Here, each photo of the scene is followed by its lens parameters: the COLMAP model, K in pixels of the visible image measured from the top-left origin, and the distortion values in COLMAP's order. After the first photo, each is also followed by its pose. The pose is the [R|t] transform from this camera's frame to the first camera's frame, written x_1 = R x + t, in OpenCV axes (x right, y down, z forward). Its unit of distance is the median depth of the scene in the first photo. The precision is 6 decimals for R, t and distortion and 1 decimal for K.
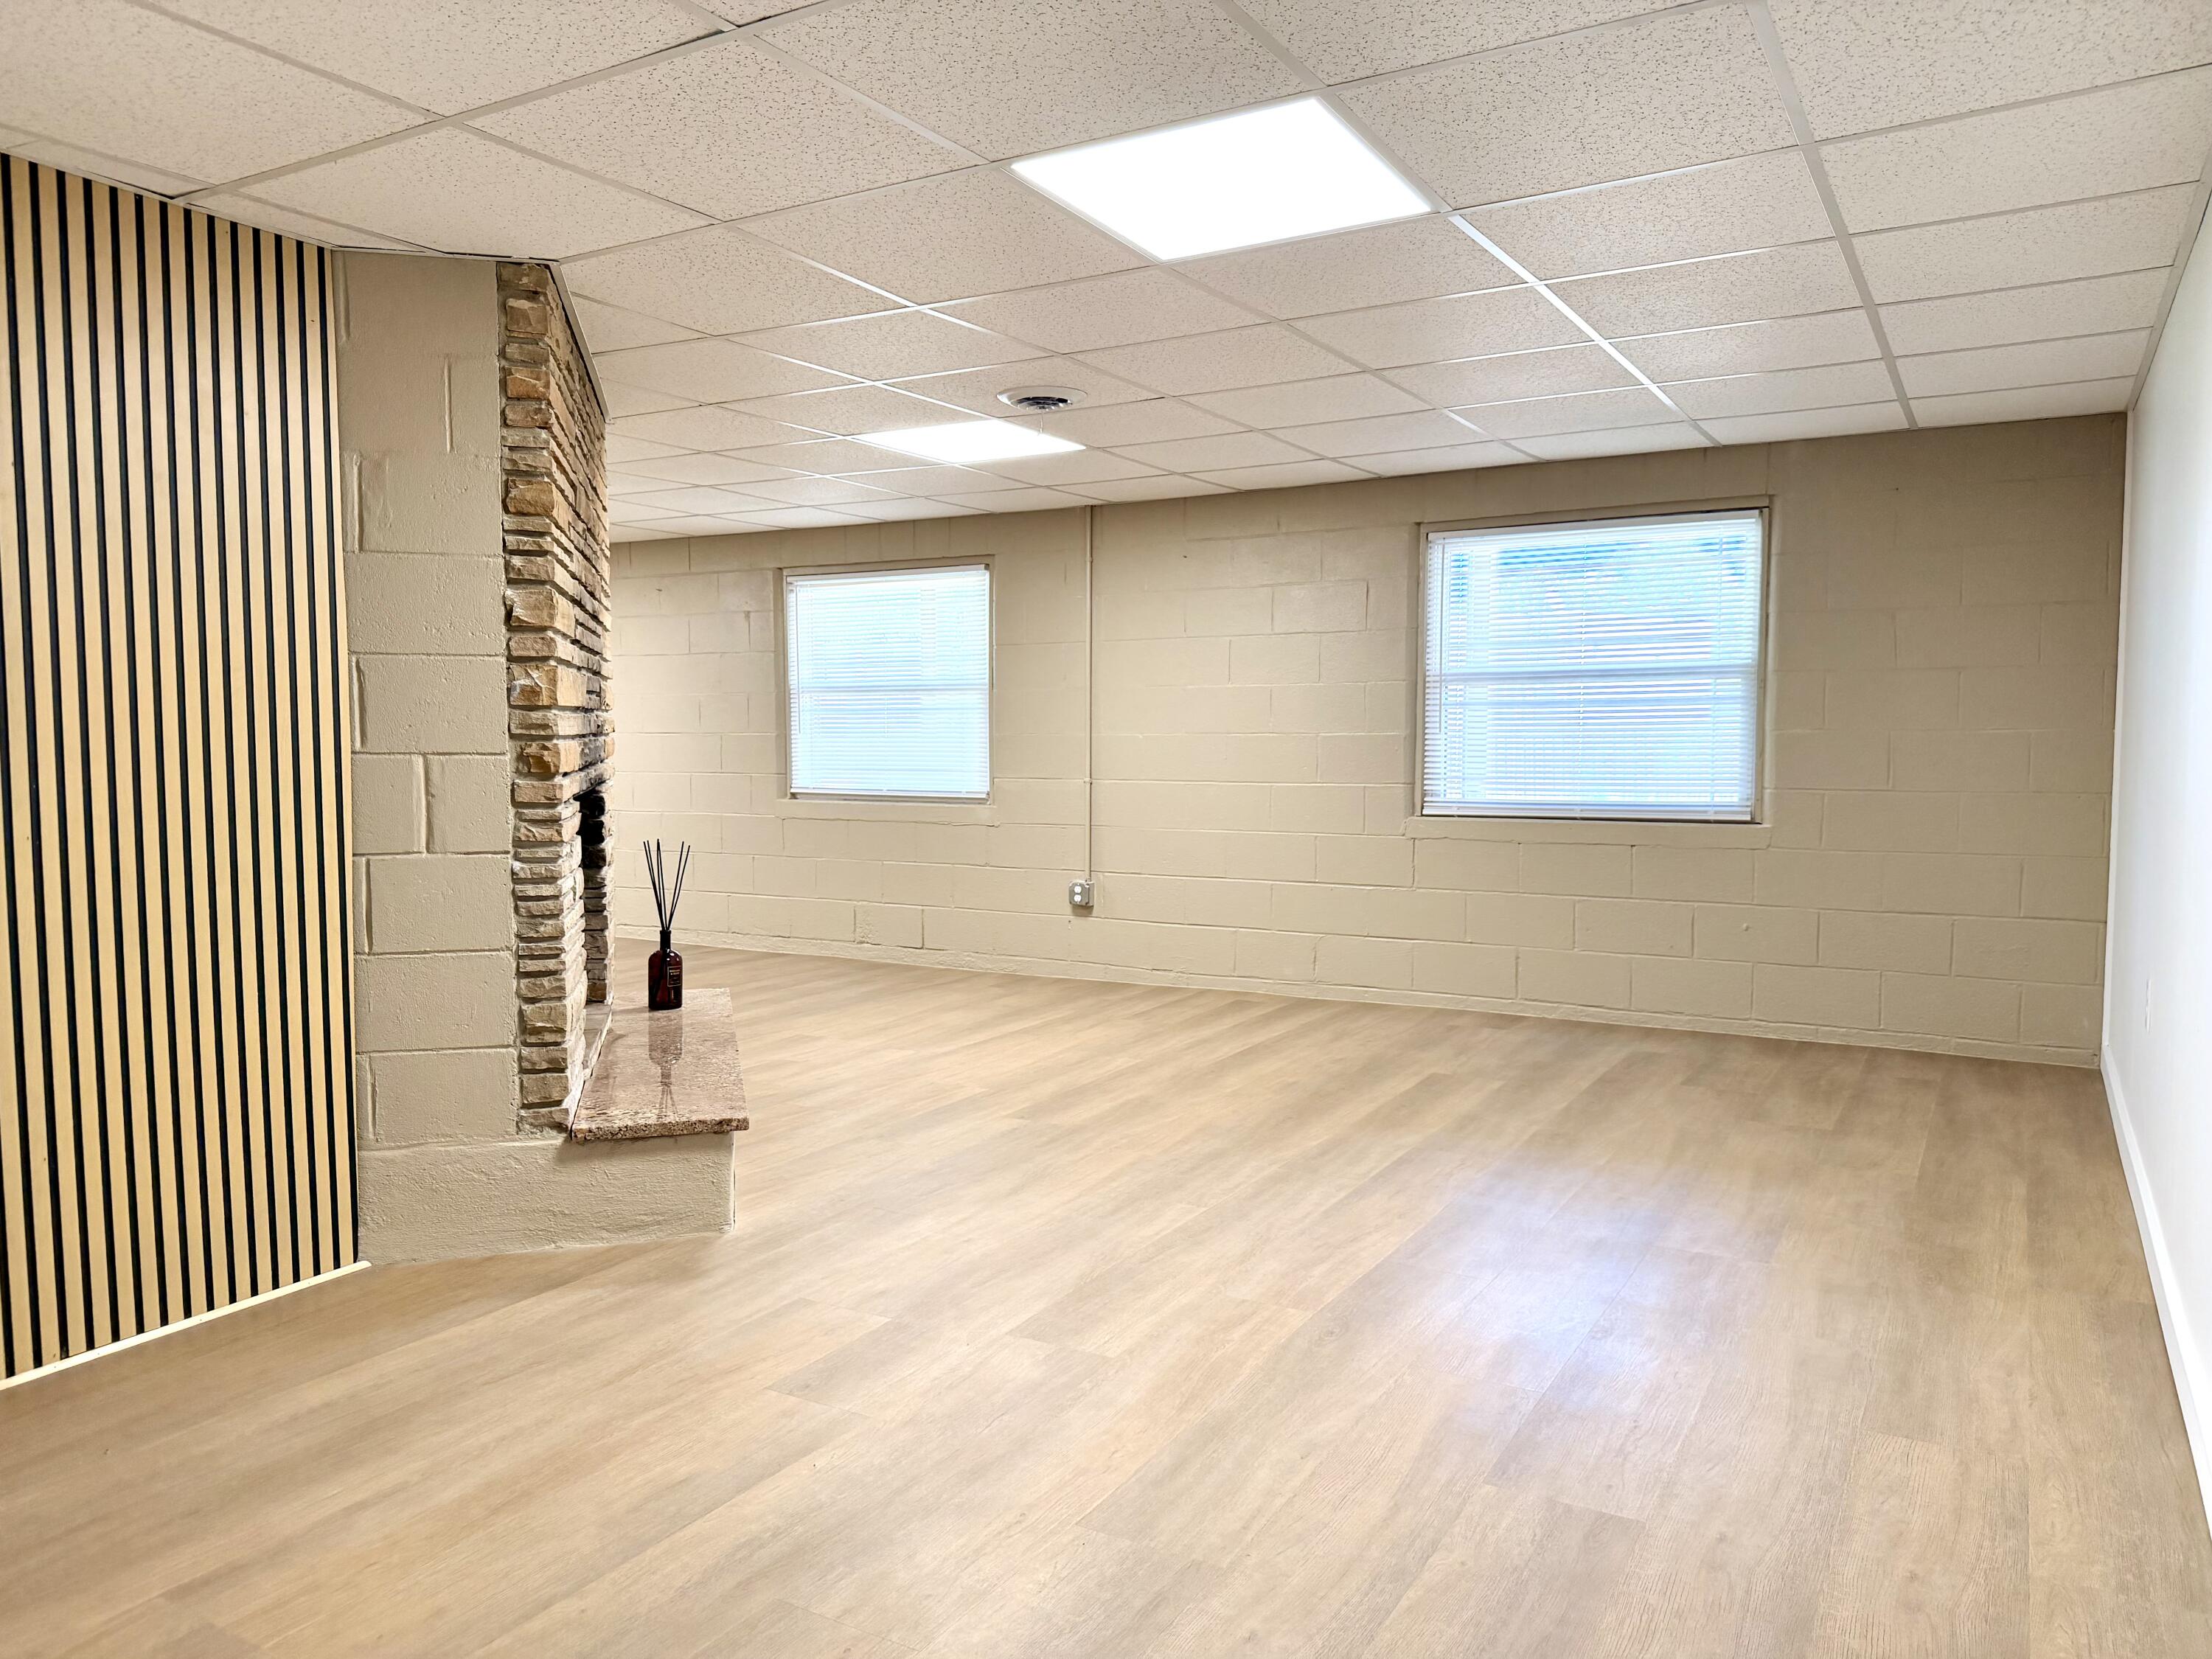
lens RADIAL K [[1541.9, 0, 1104.0], [0, 1541.9, 824.7], [0, 0, 1]] dist [-0.001153, -0.001584]
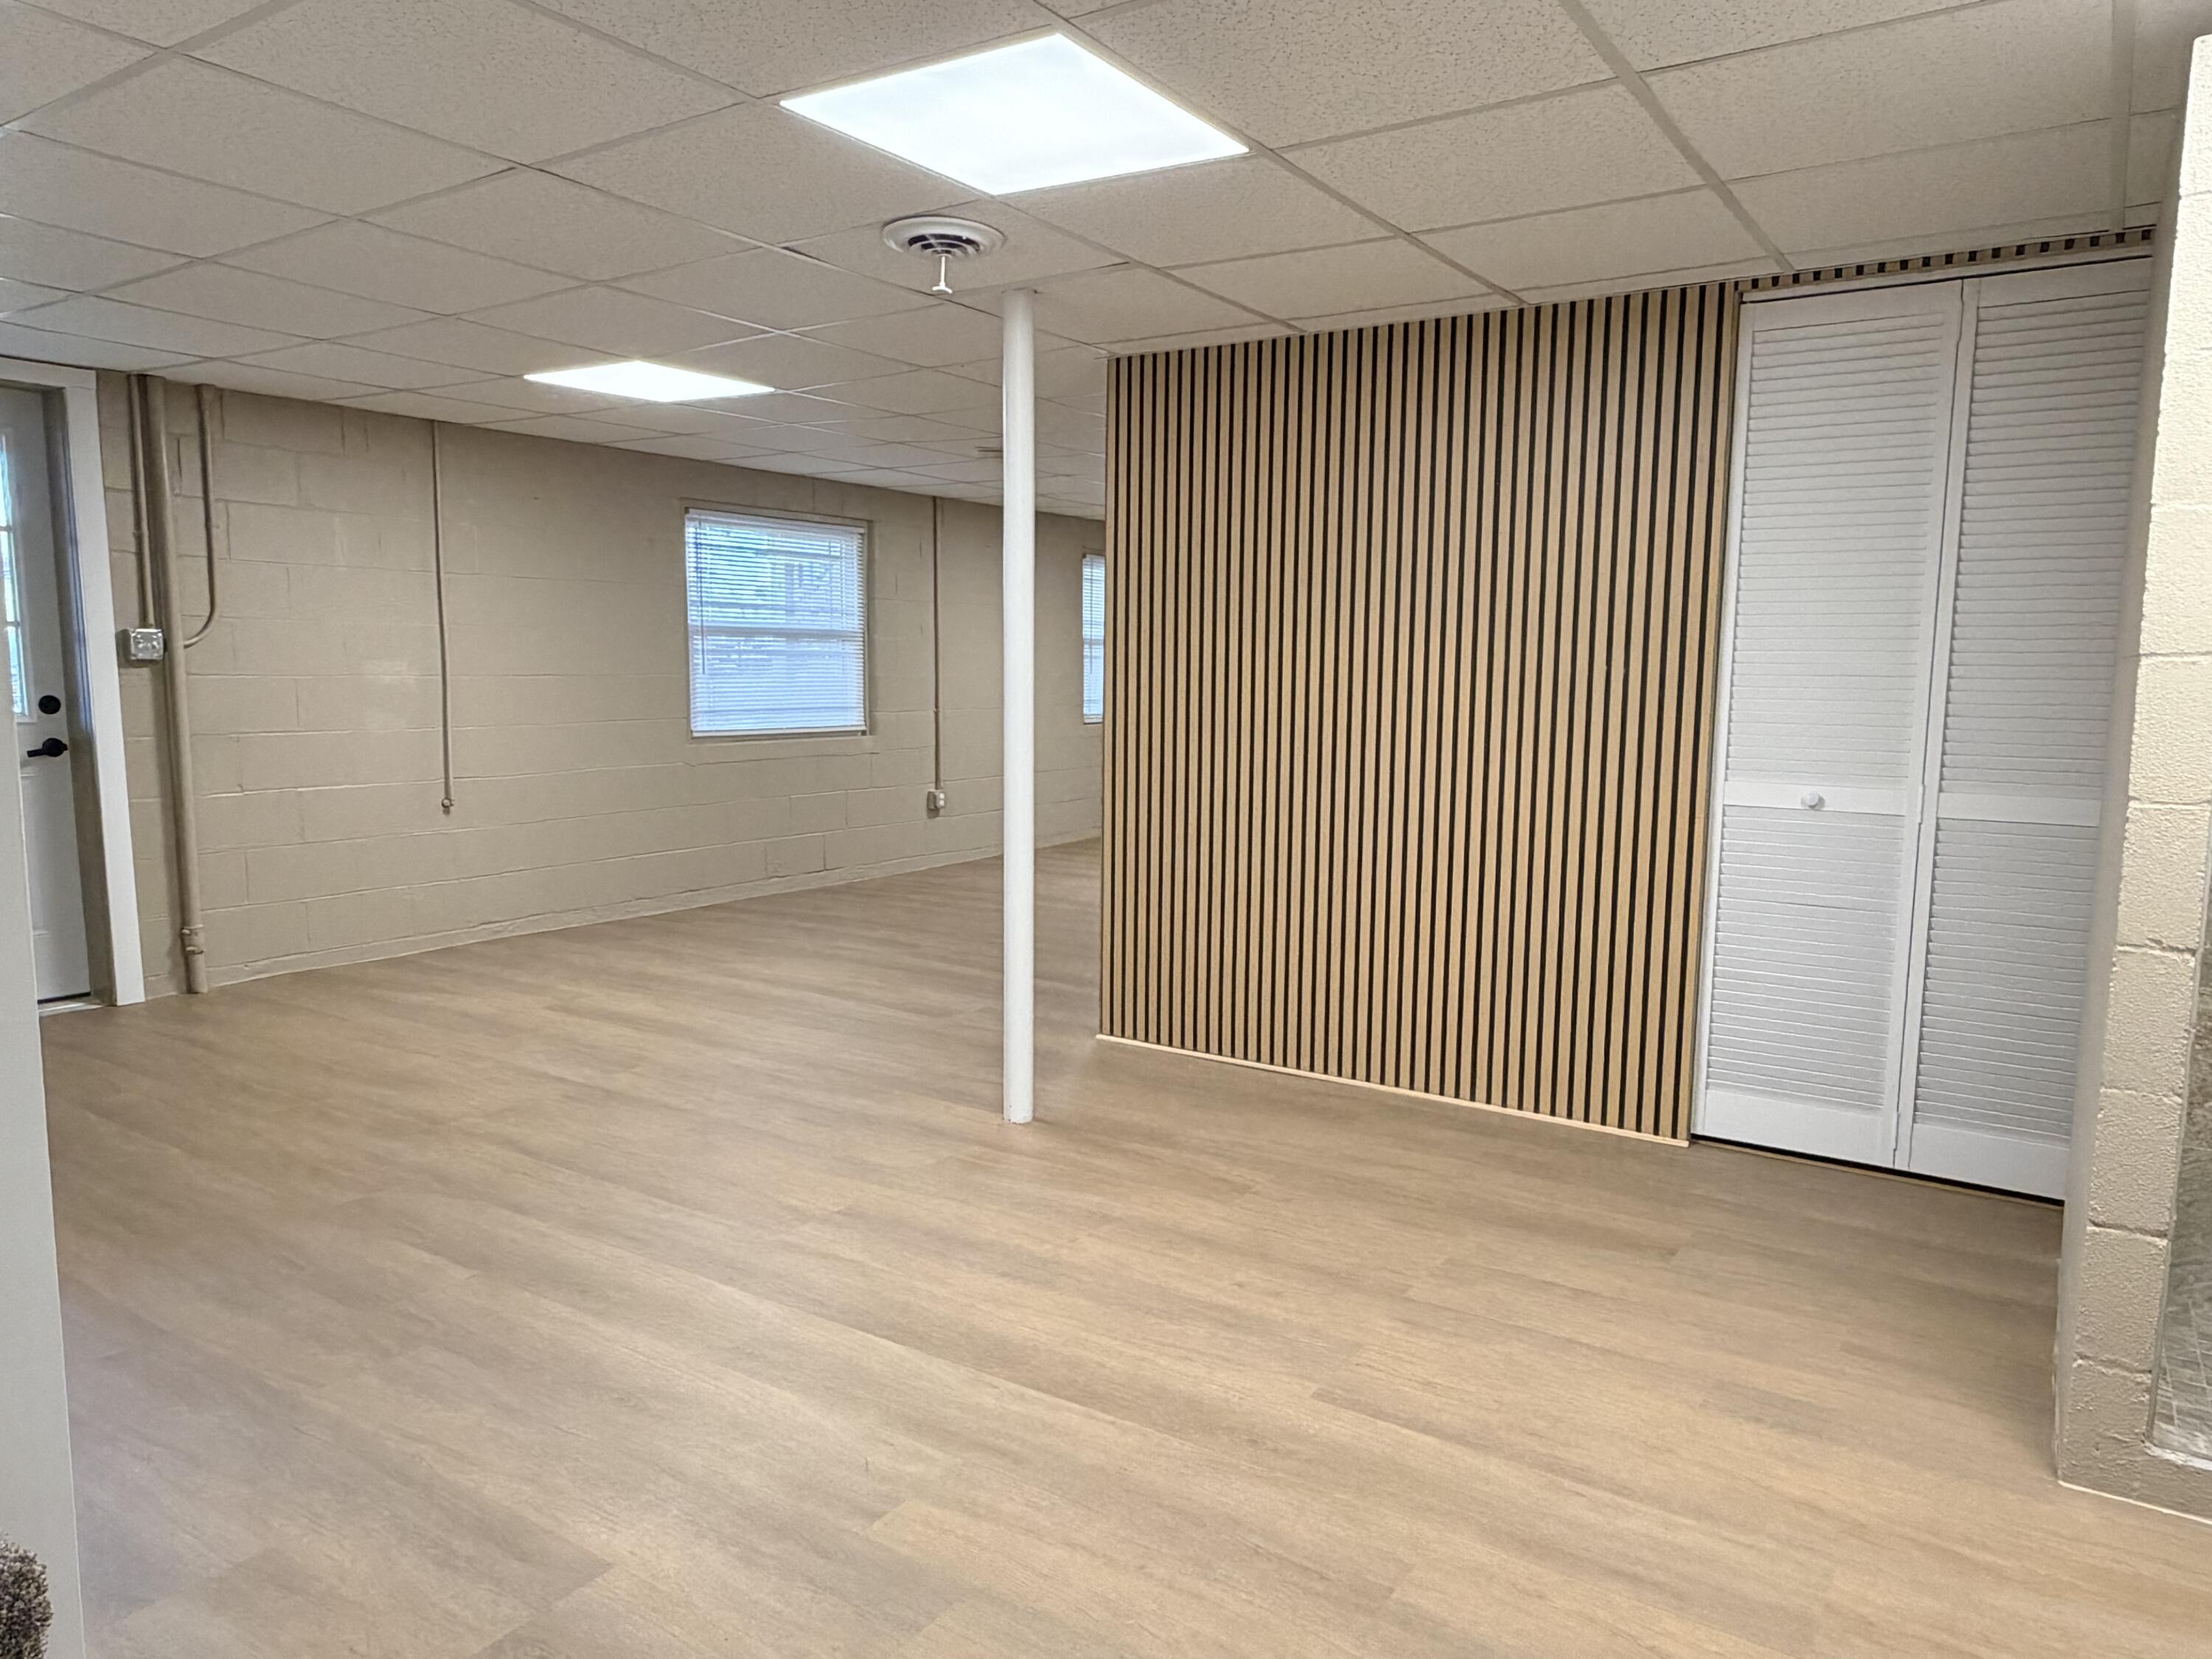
lens RADIAL K [[1475.2, 0, 1106.5], [0, 1475.2, 836.5], [0, 0, 1]] dist [0.000153, 0.003988]
pose [[0.052558, -0.115583, 0.991906, -1.159916], [0.059683, 0.991867, 0.112416, -0.051401], [-0.996833, 0.053292, 0.059029, 0.728126]]
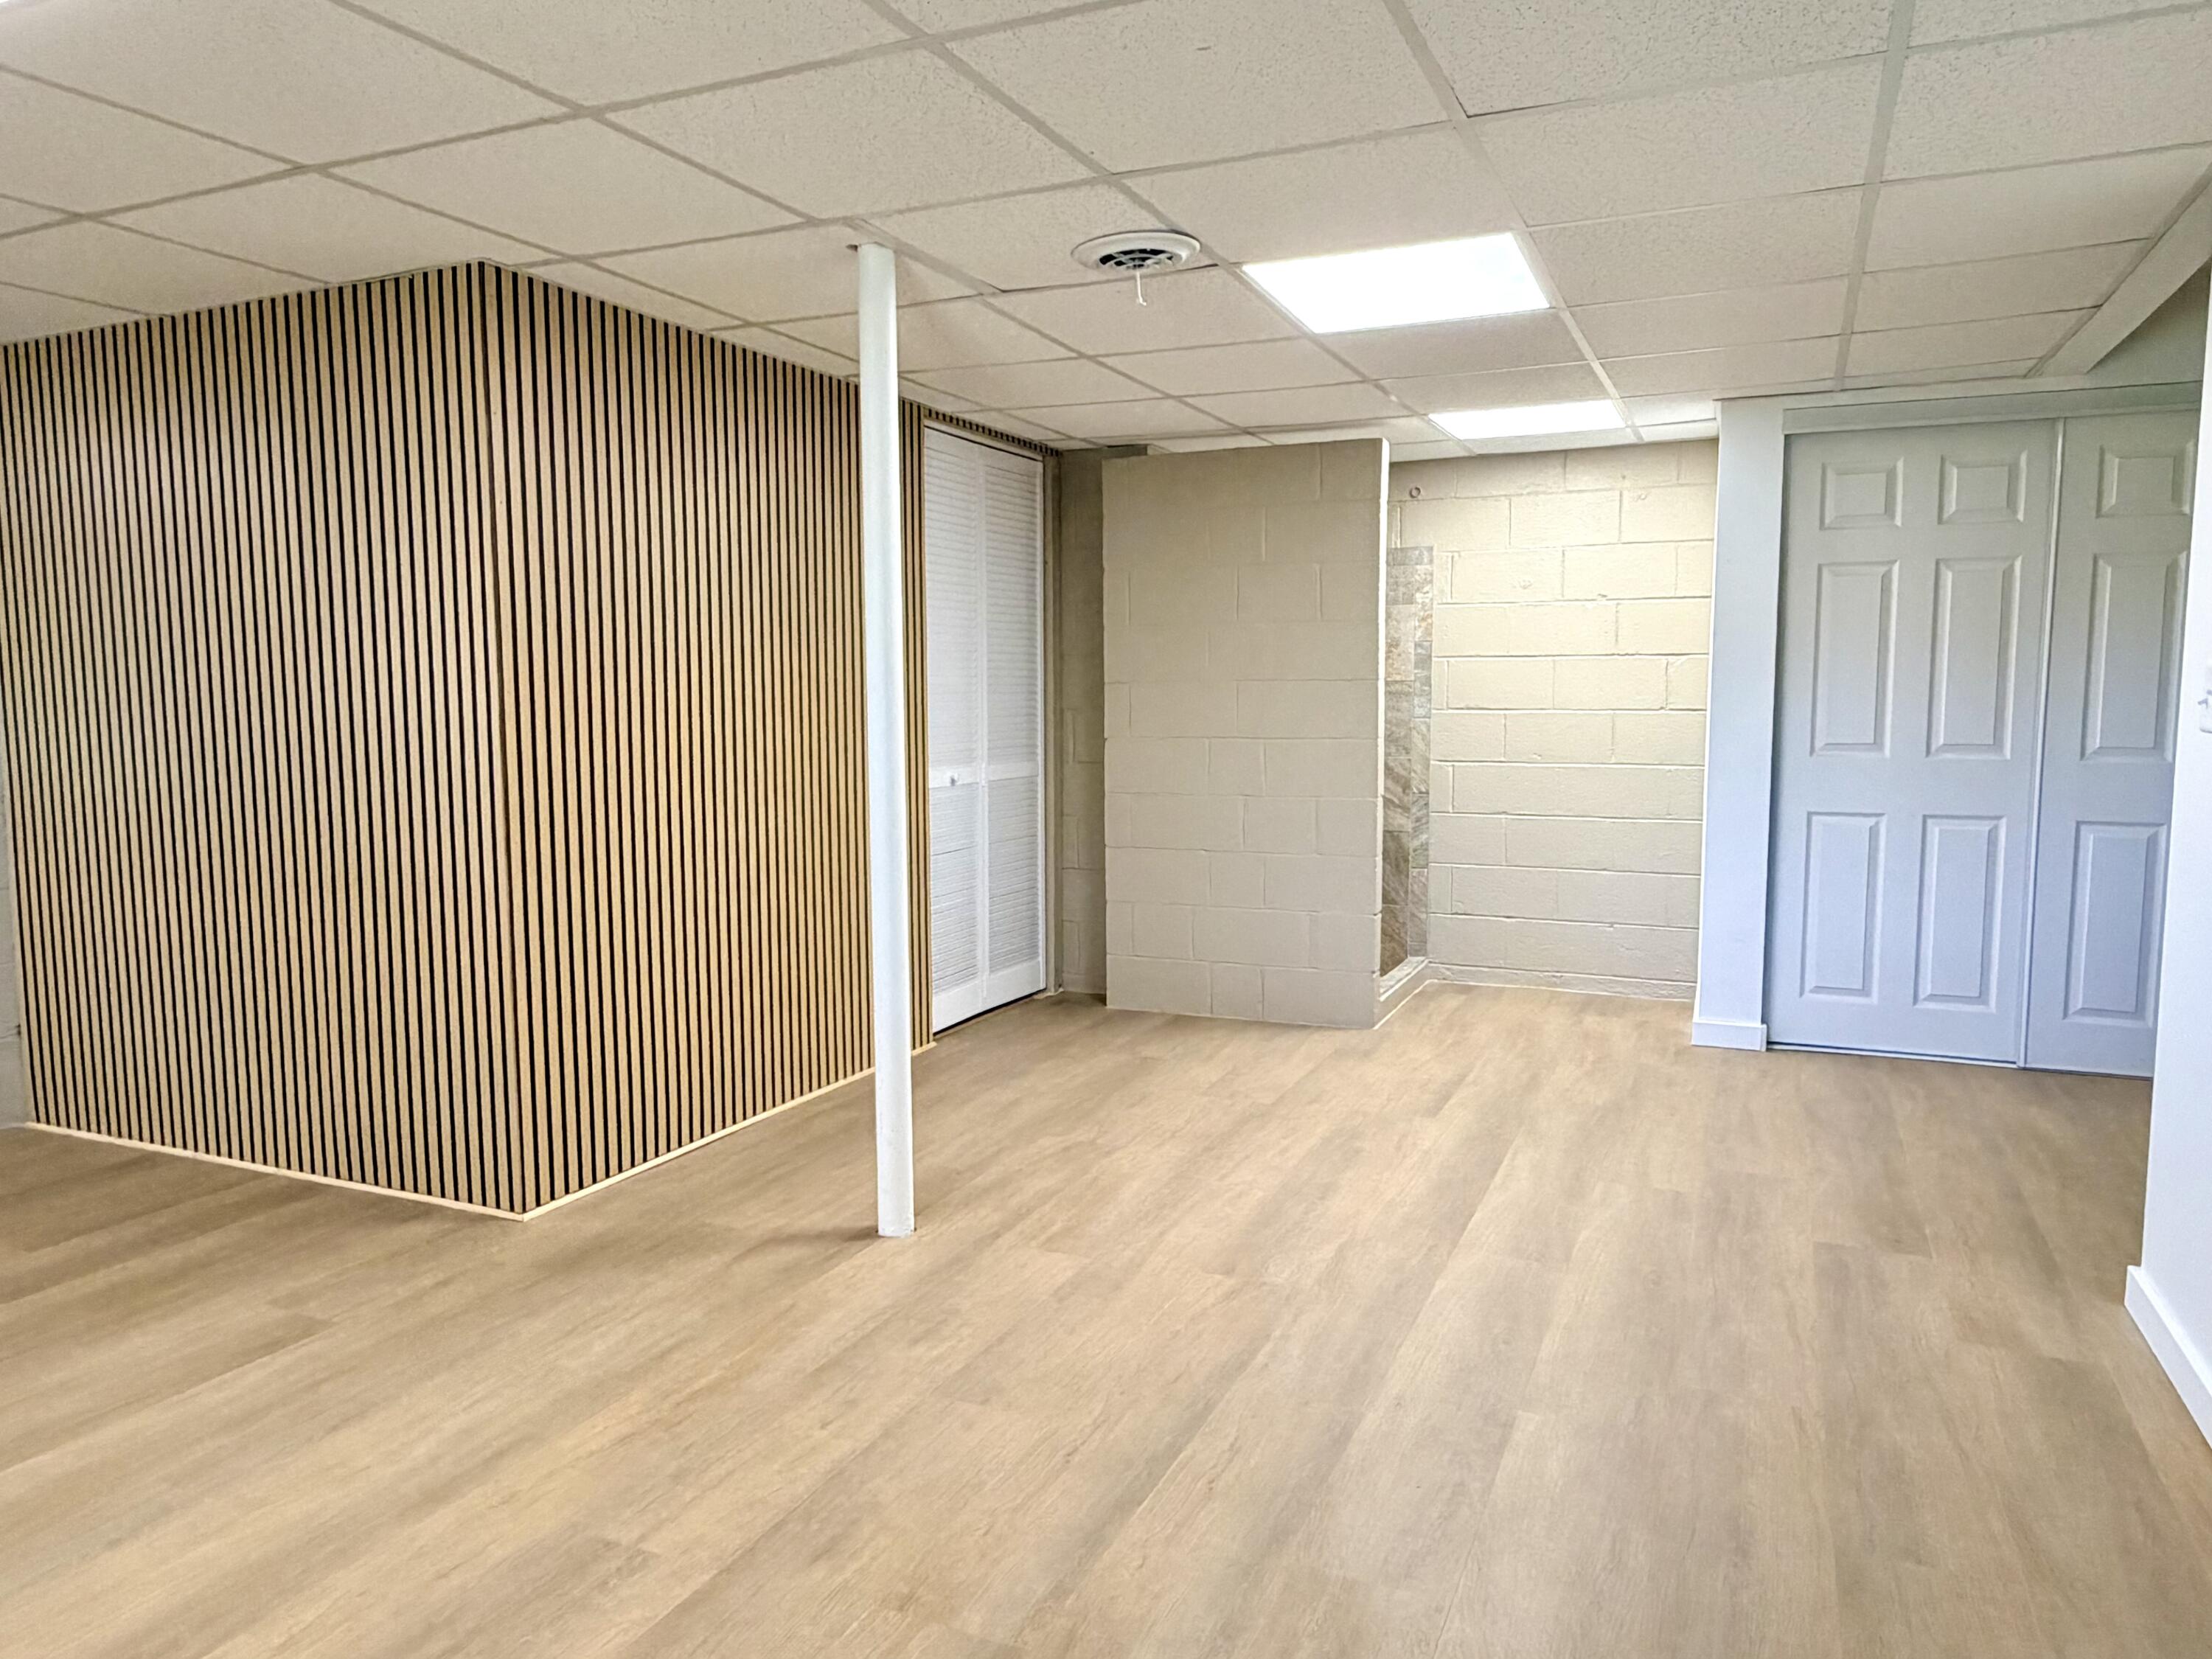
lens RADIAL K [[1467.0, 0, 1104.1], [0, 1467.0, 832.1], [0, 0, 1]] dist [0.000803, 0.000129]
pose [[-0.993574, 0.016435, -0.111983, -0.638565], [-0.002474, 0.986011, 0.166661, -0.087835], [0.113155, 0.165867, -0.979635, 1.241961]]
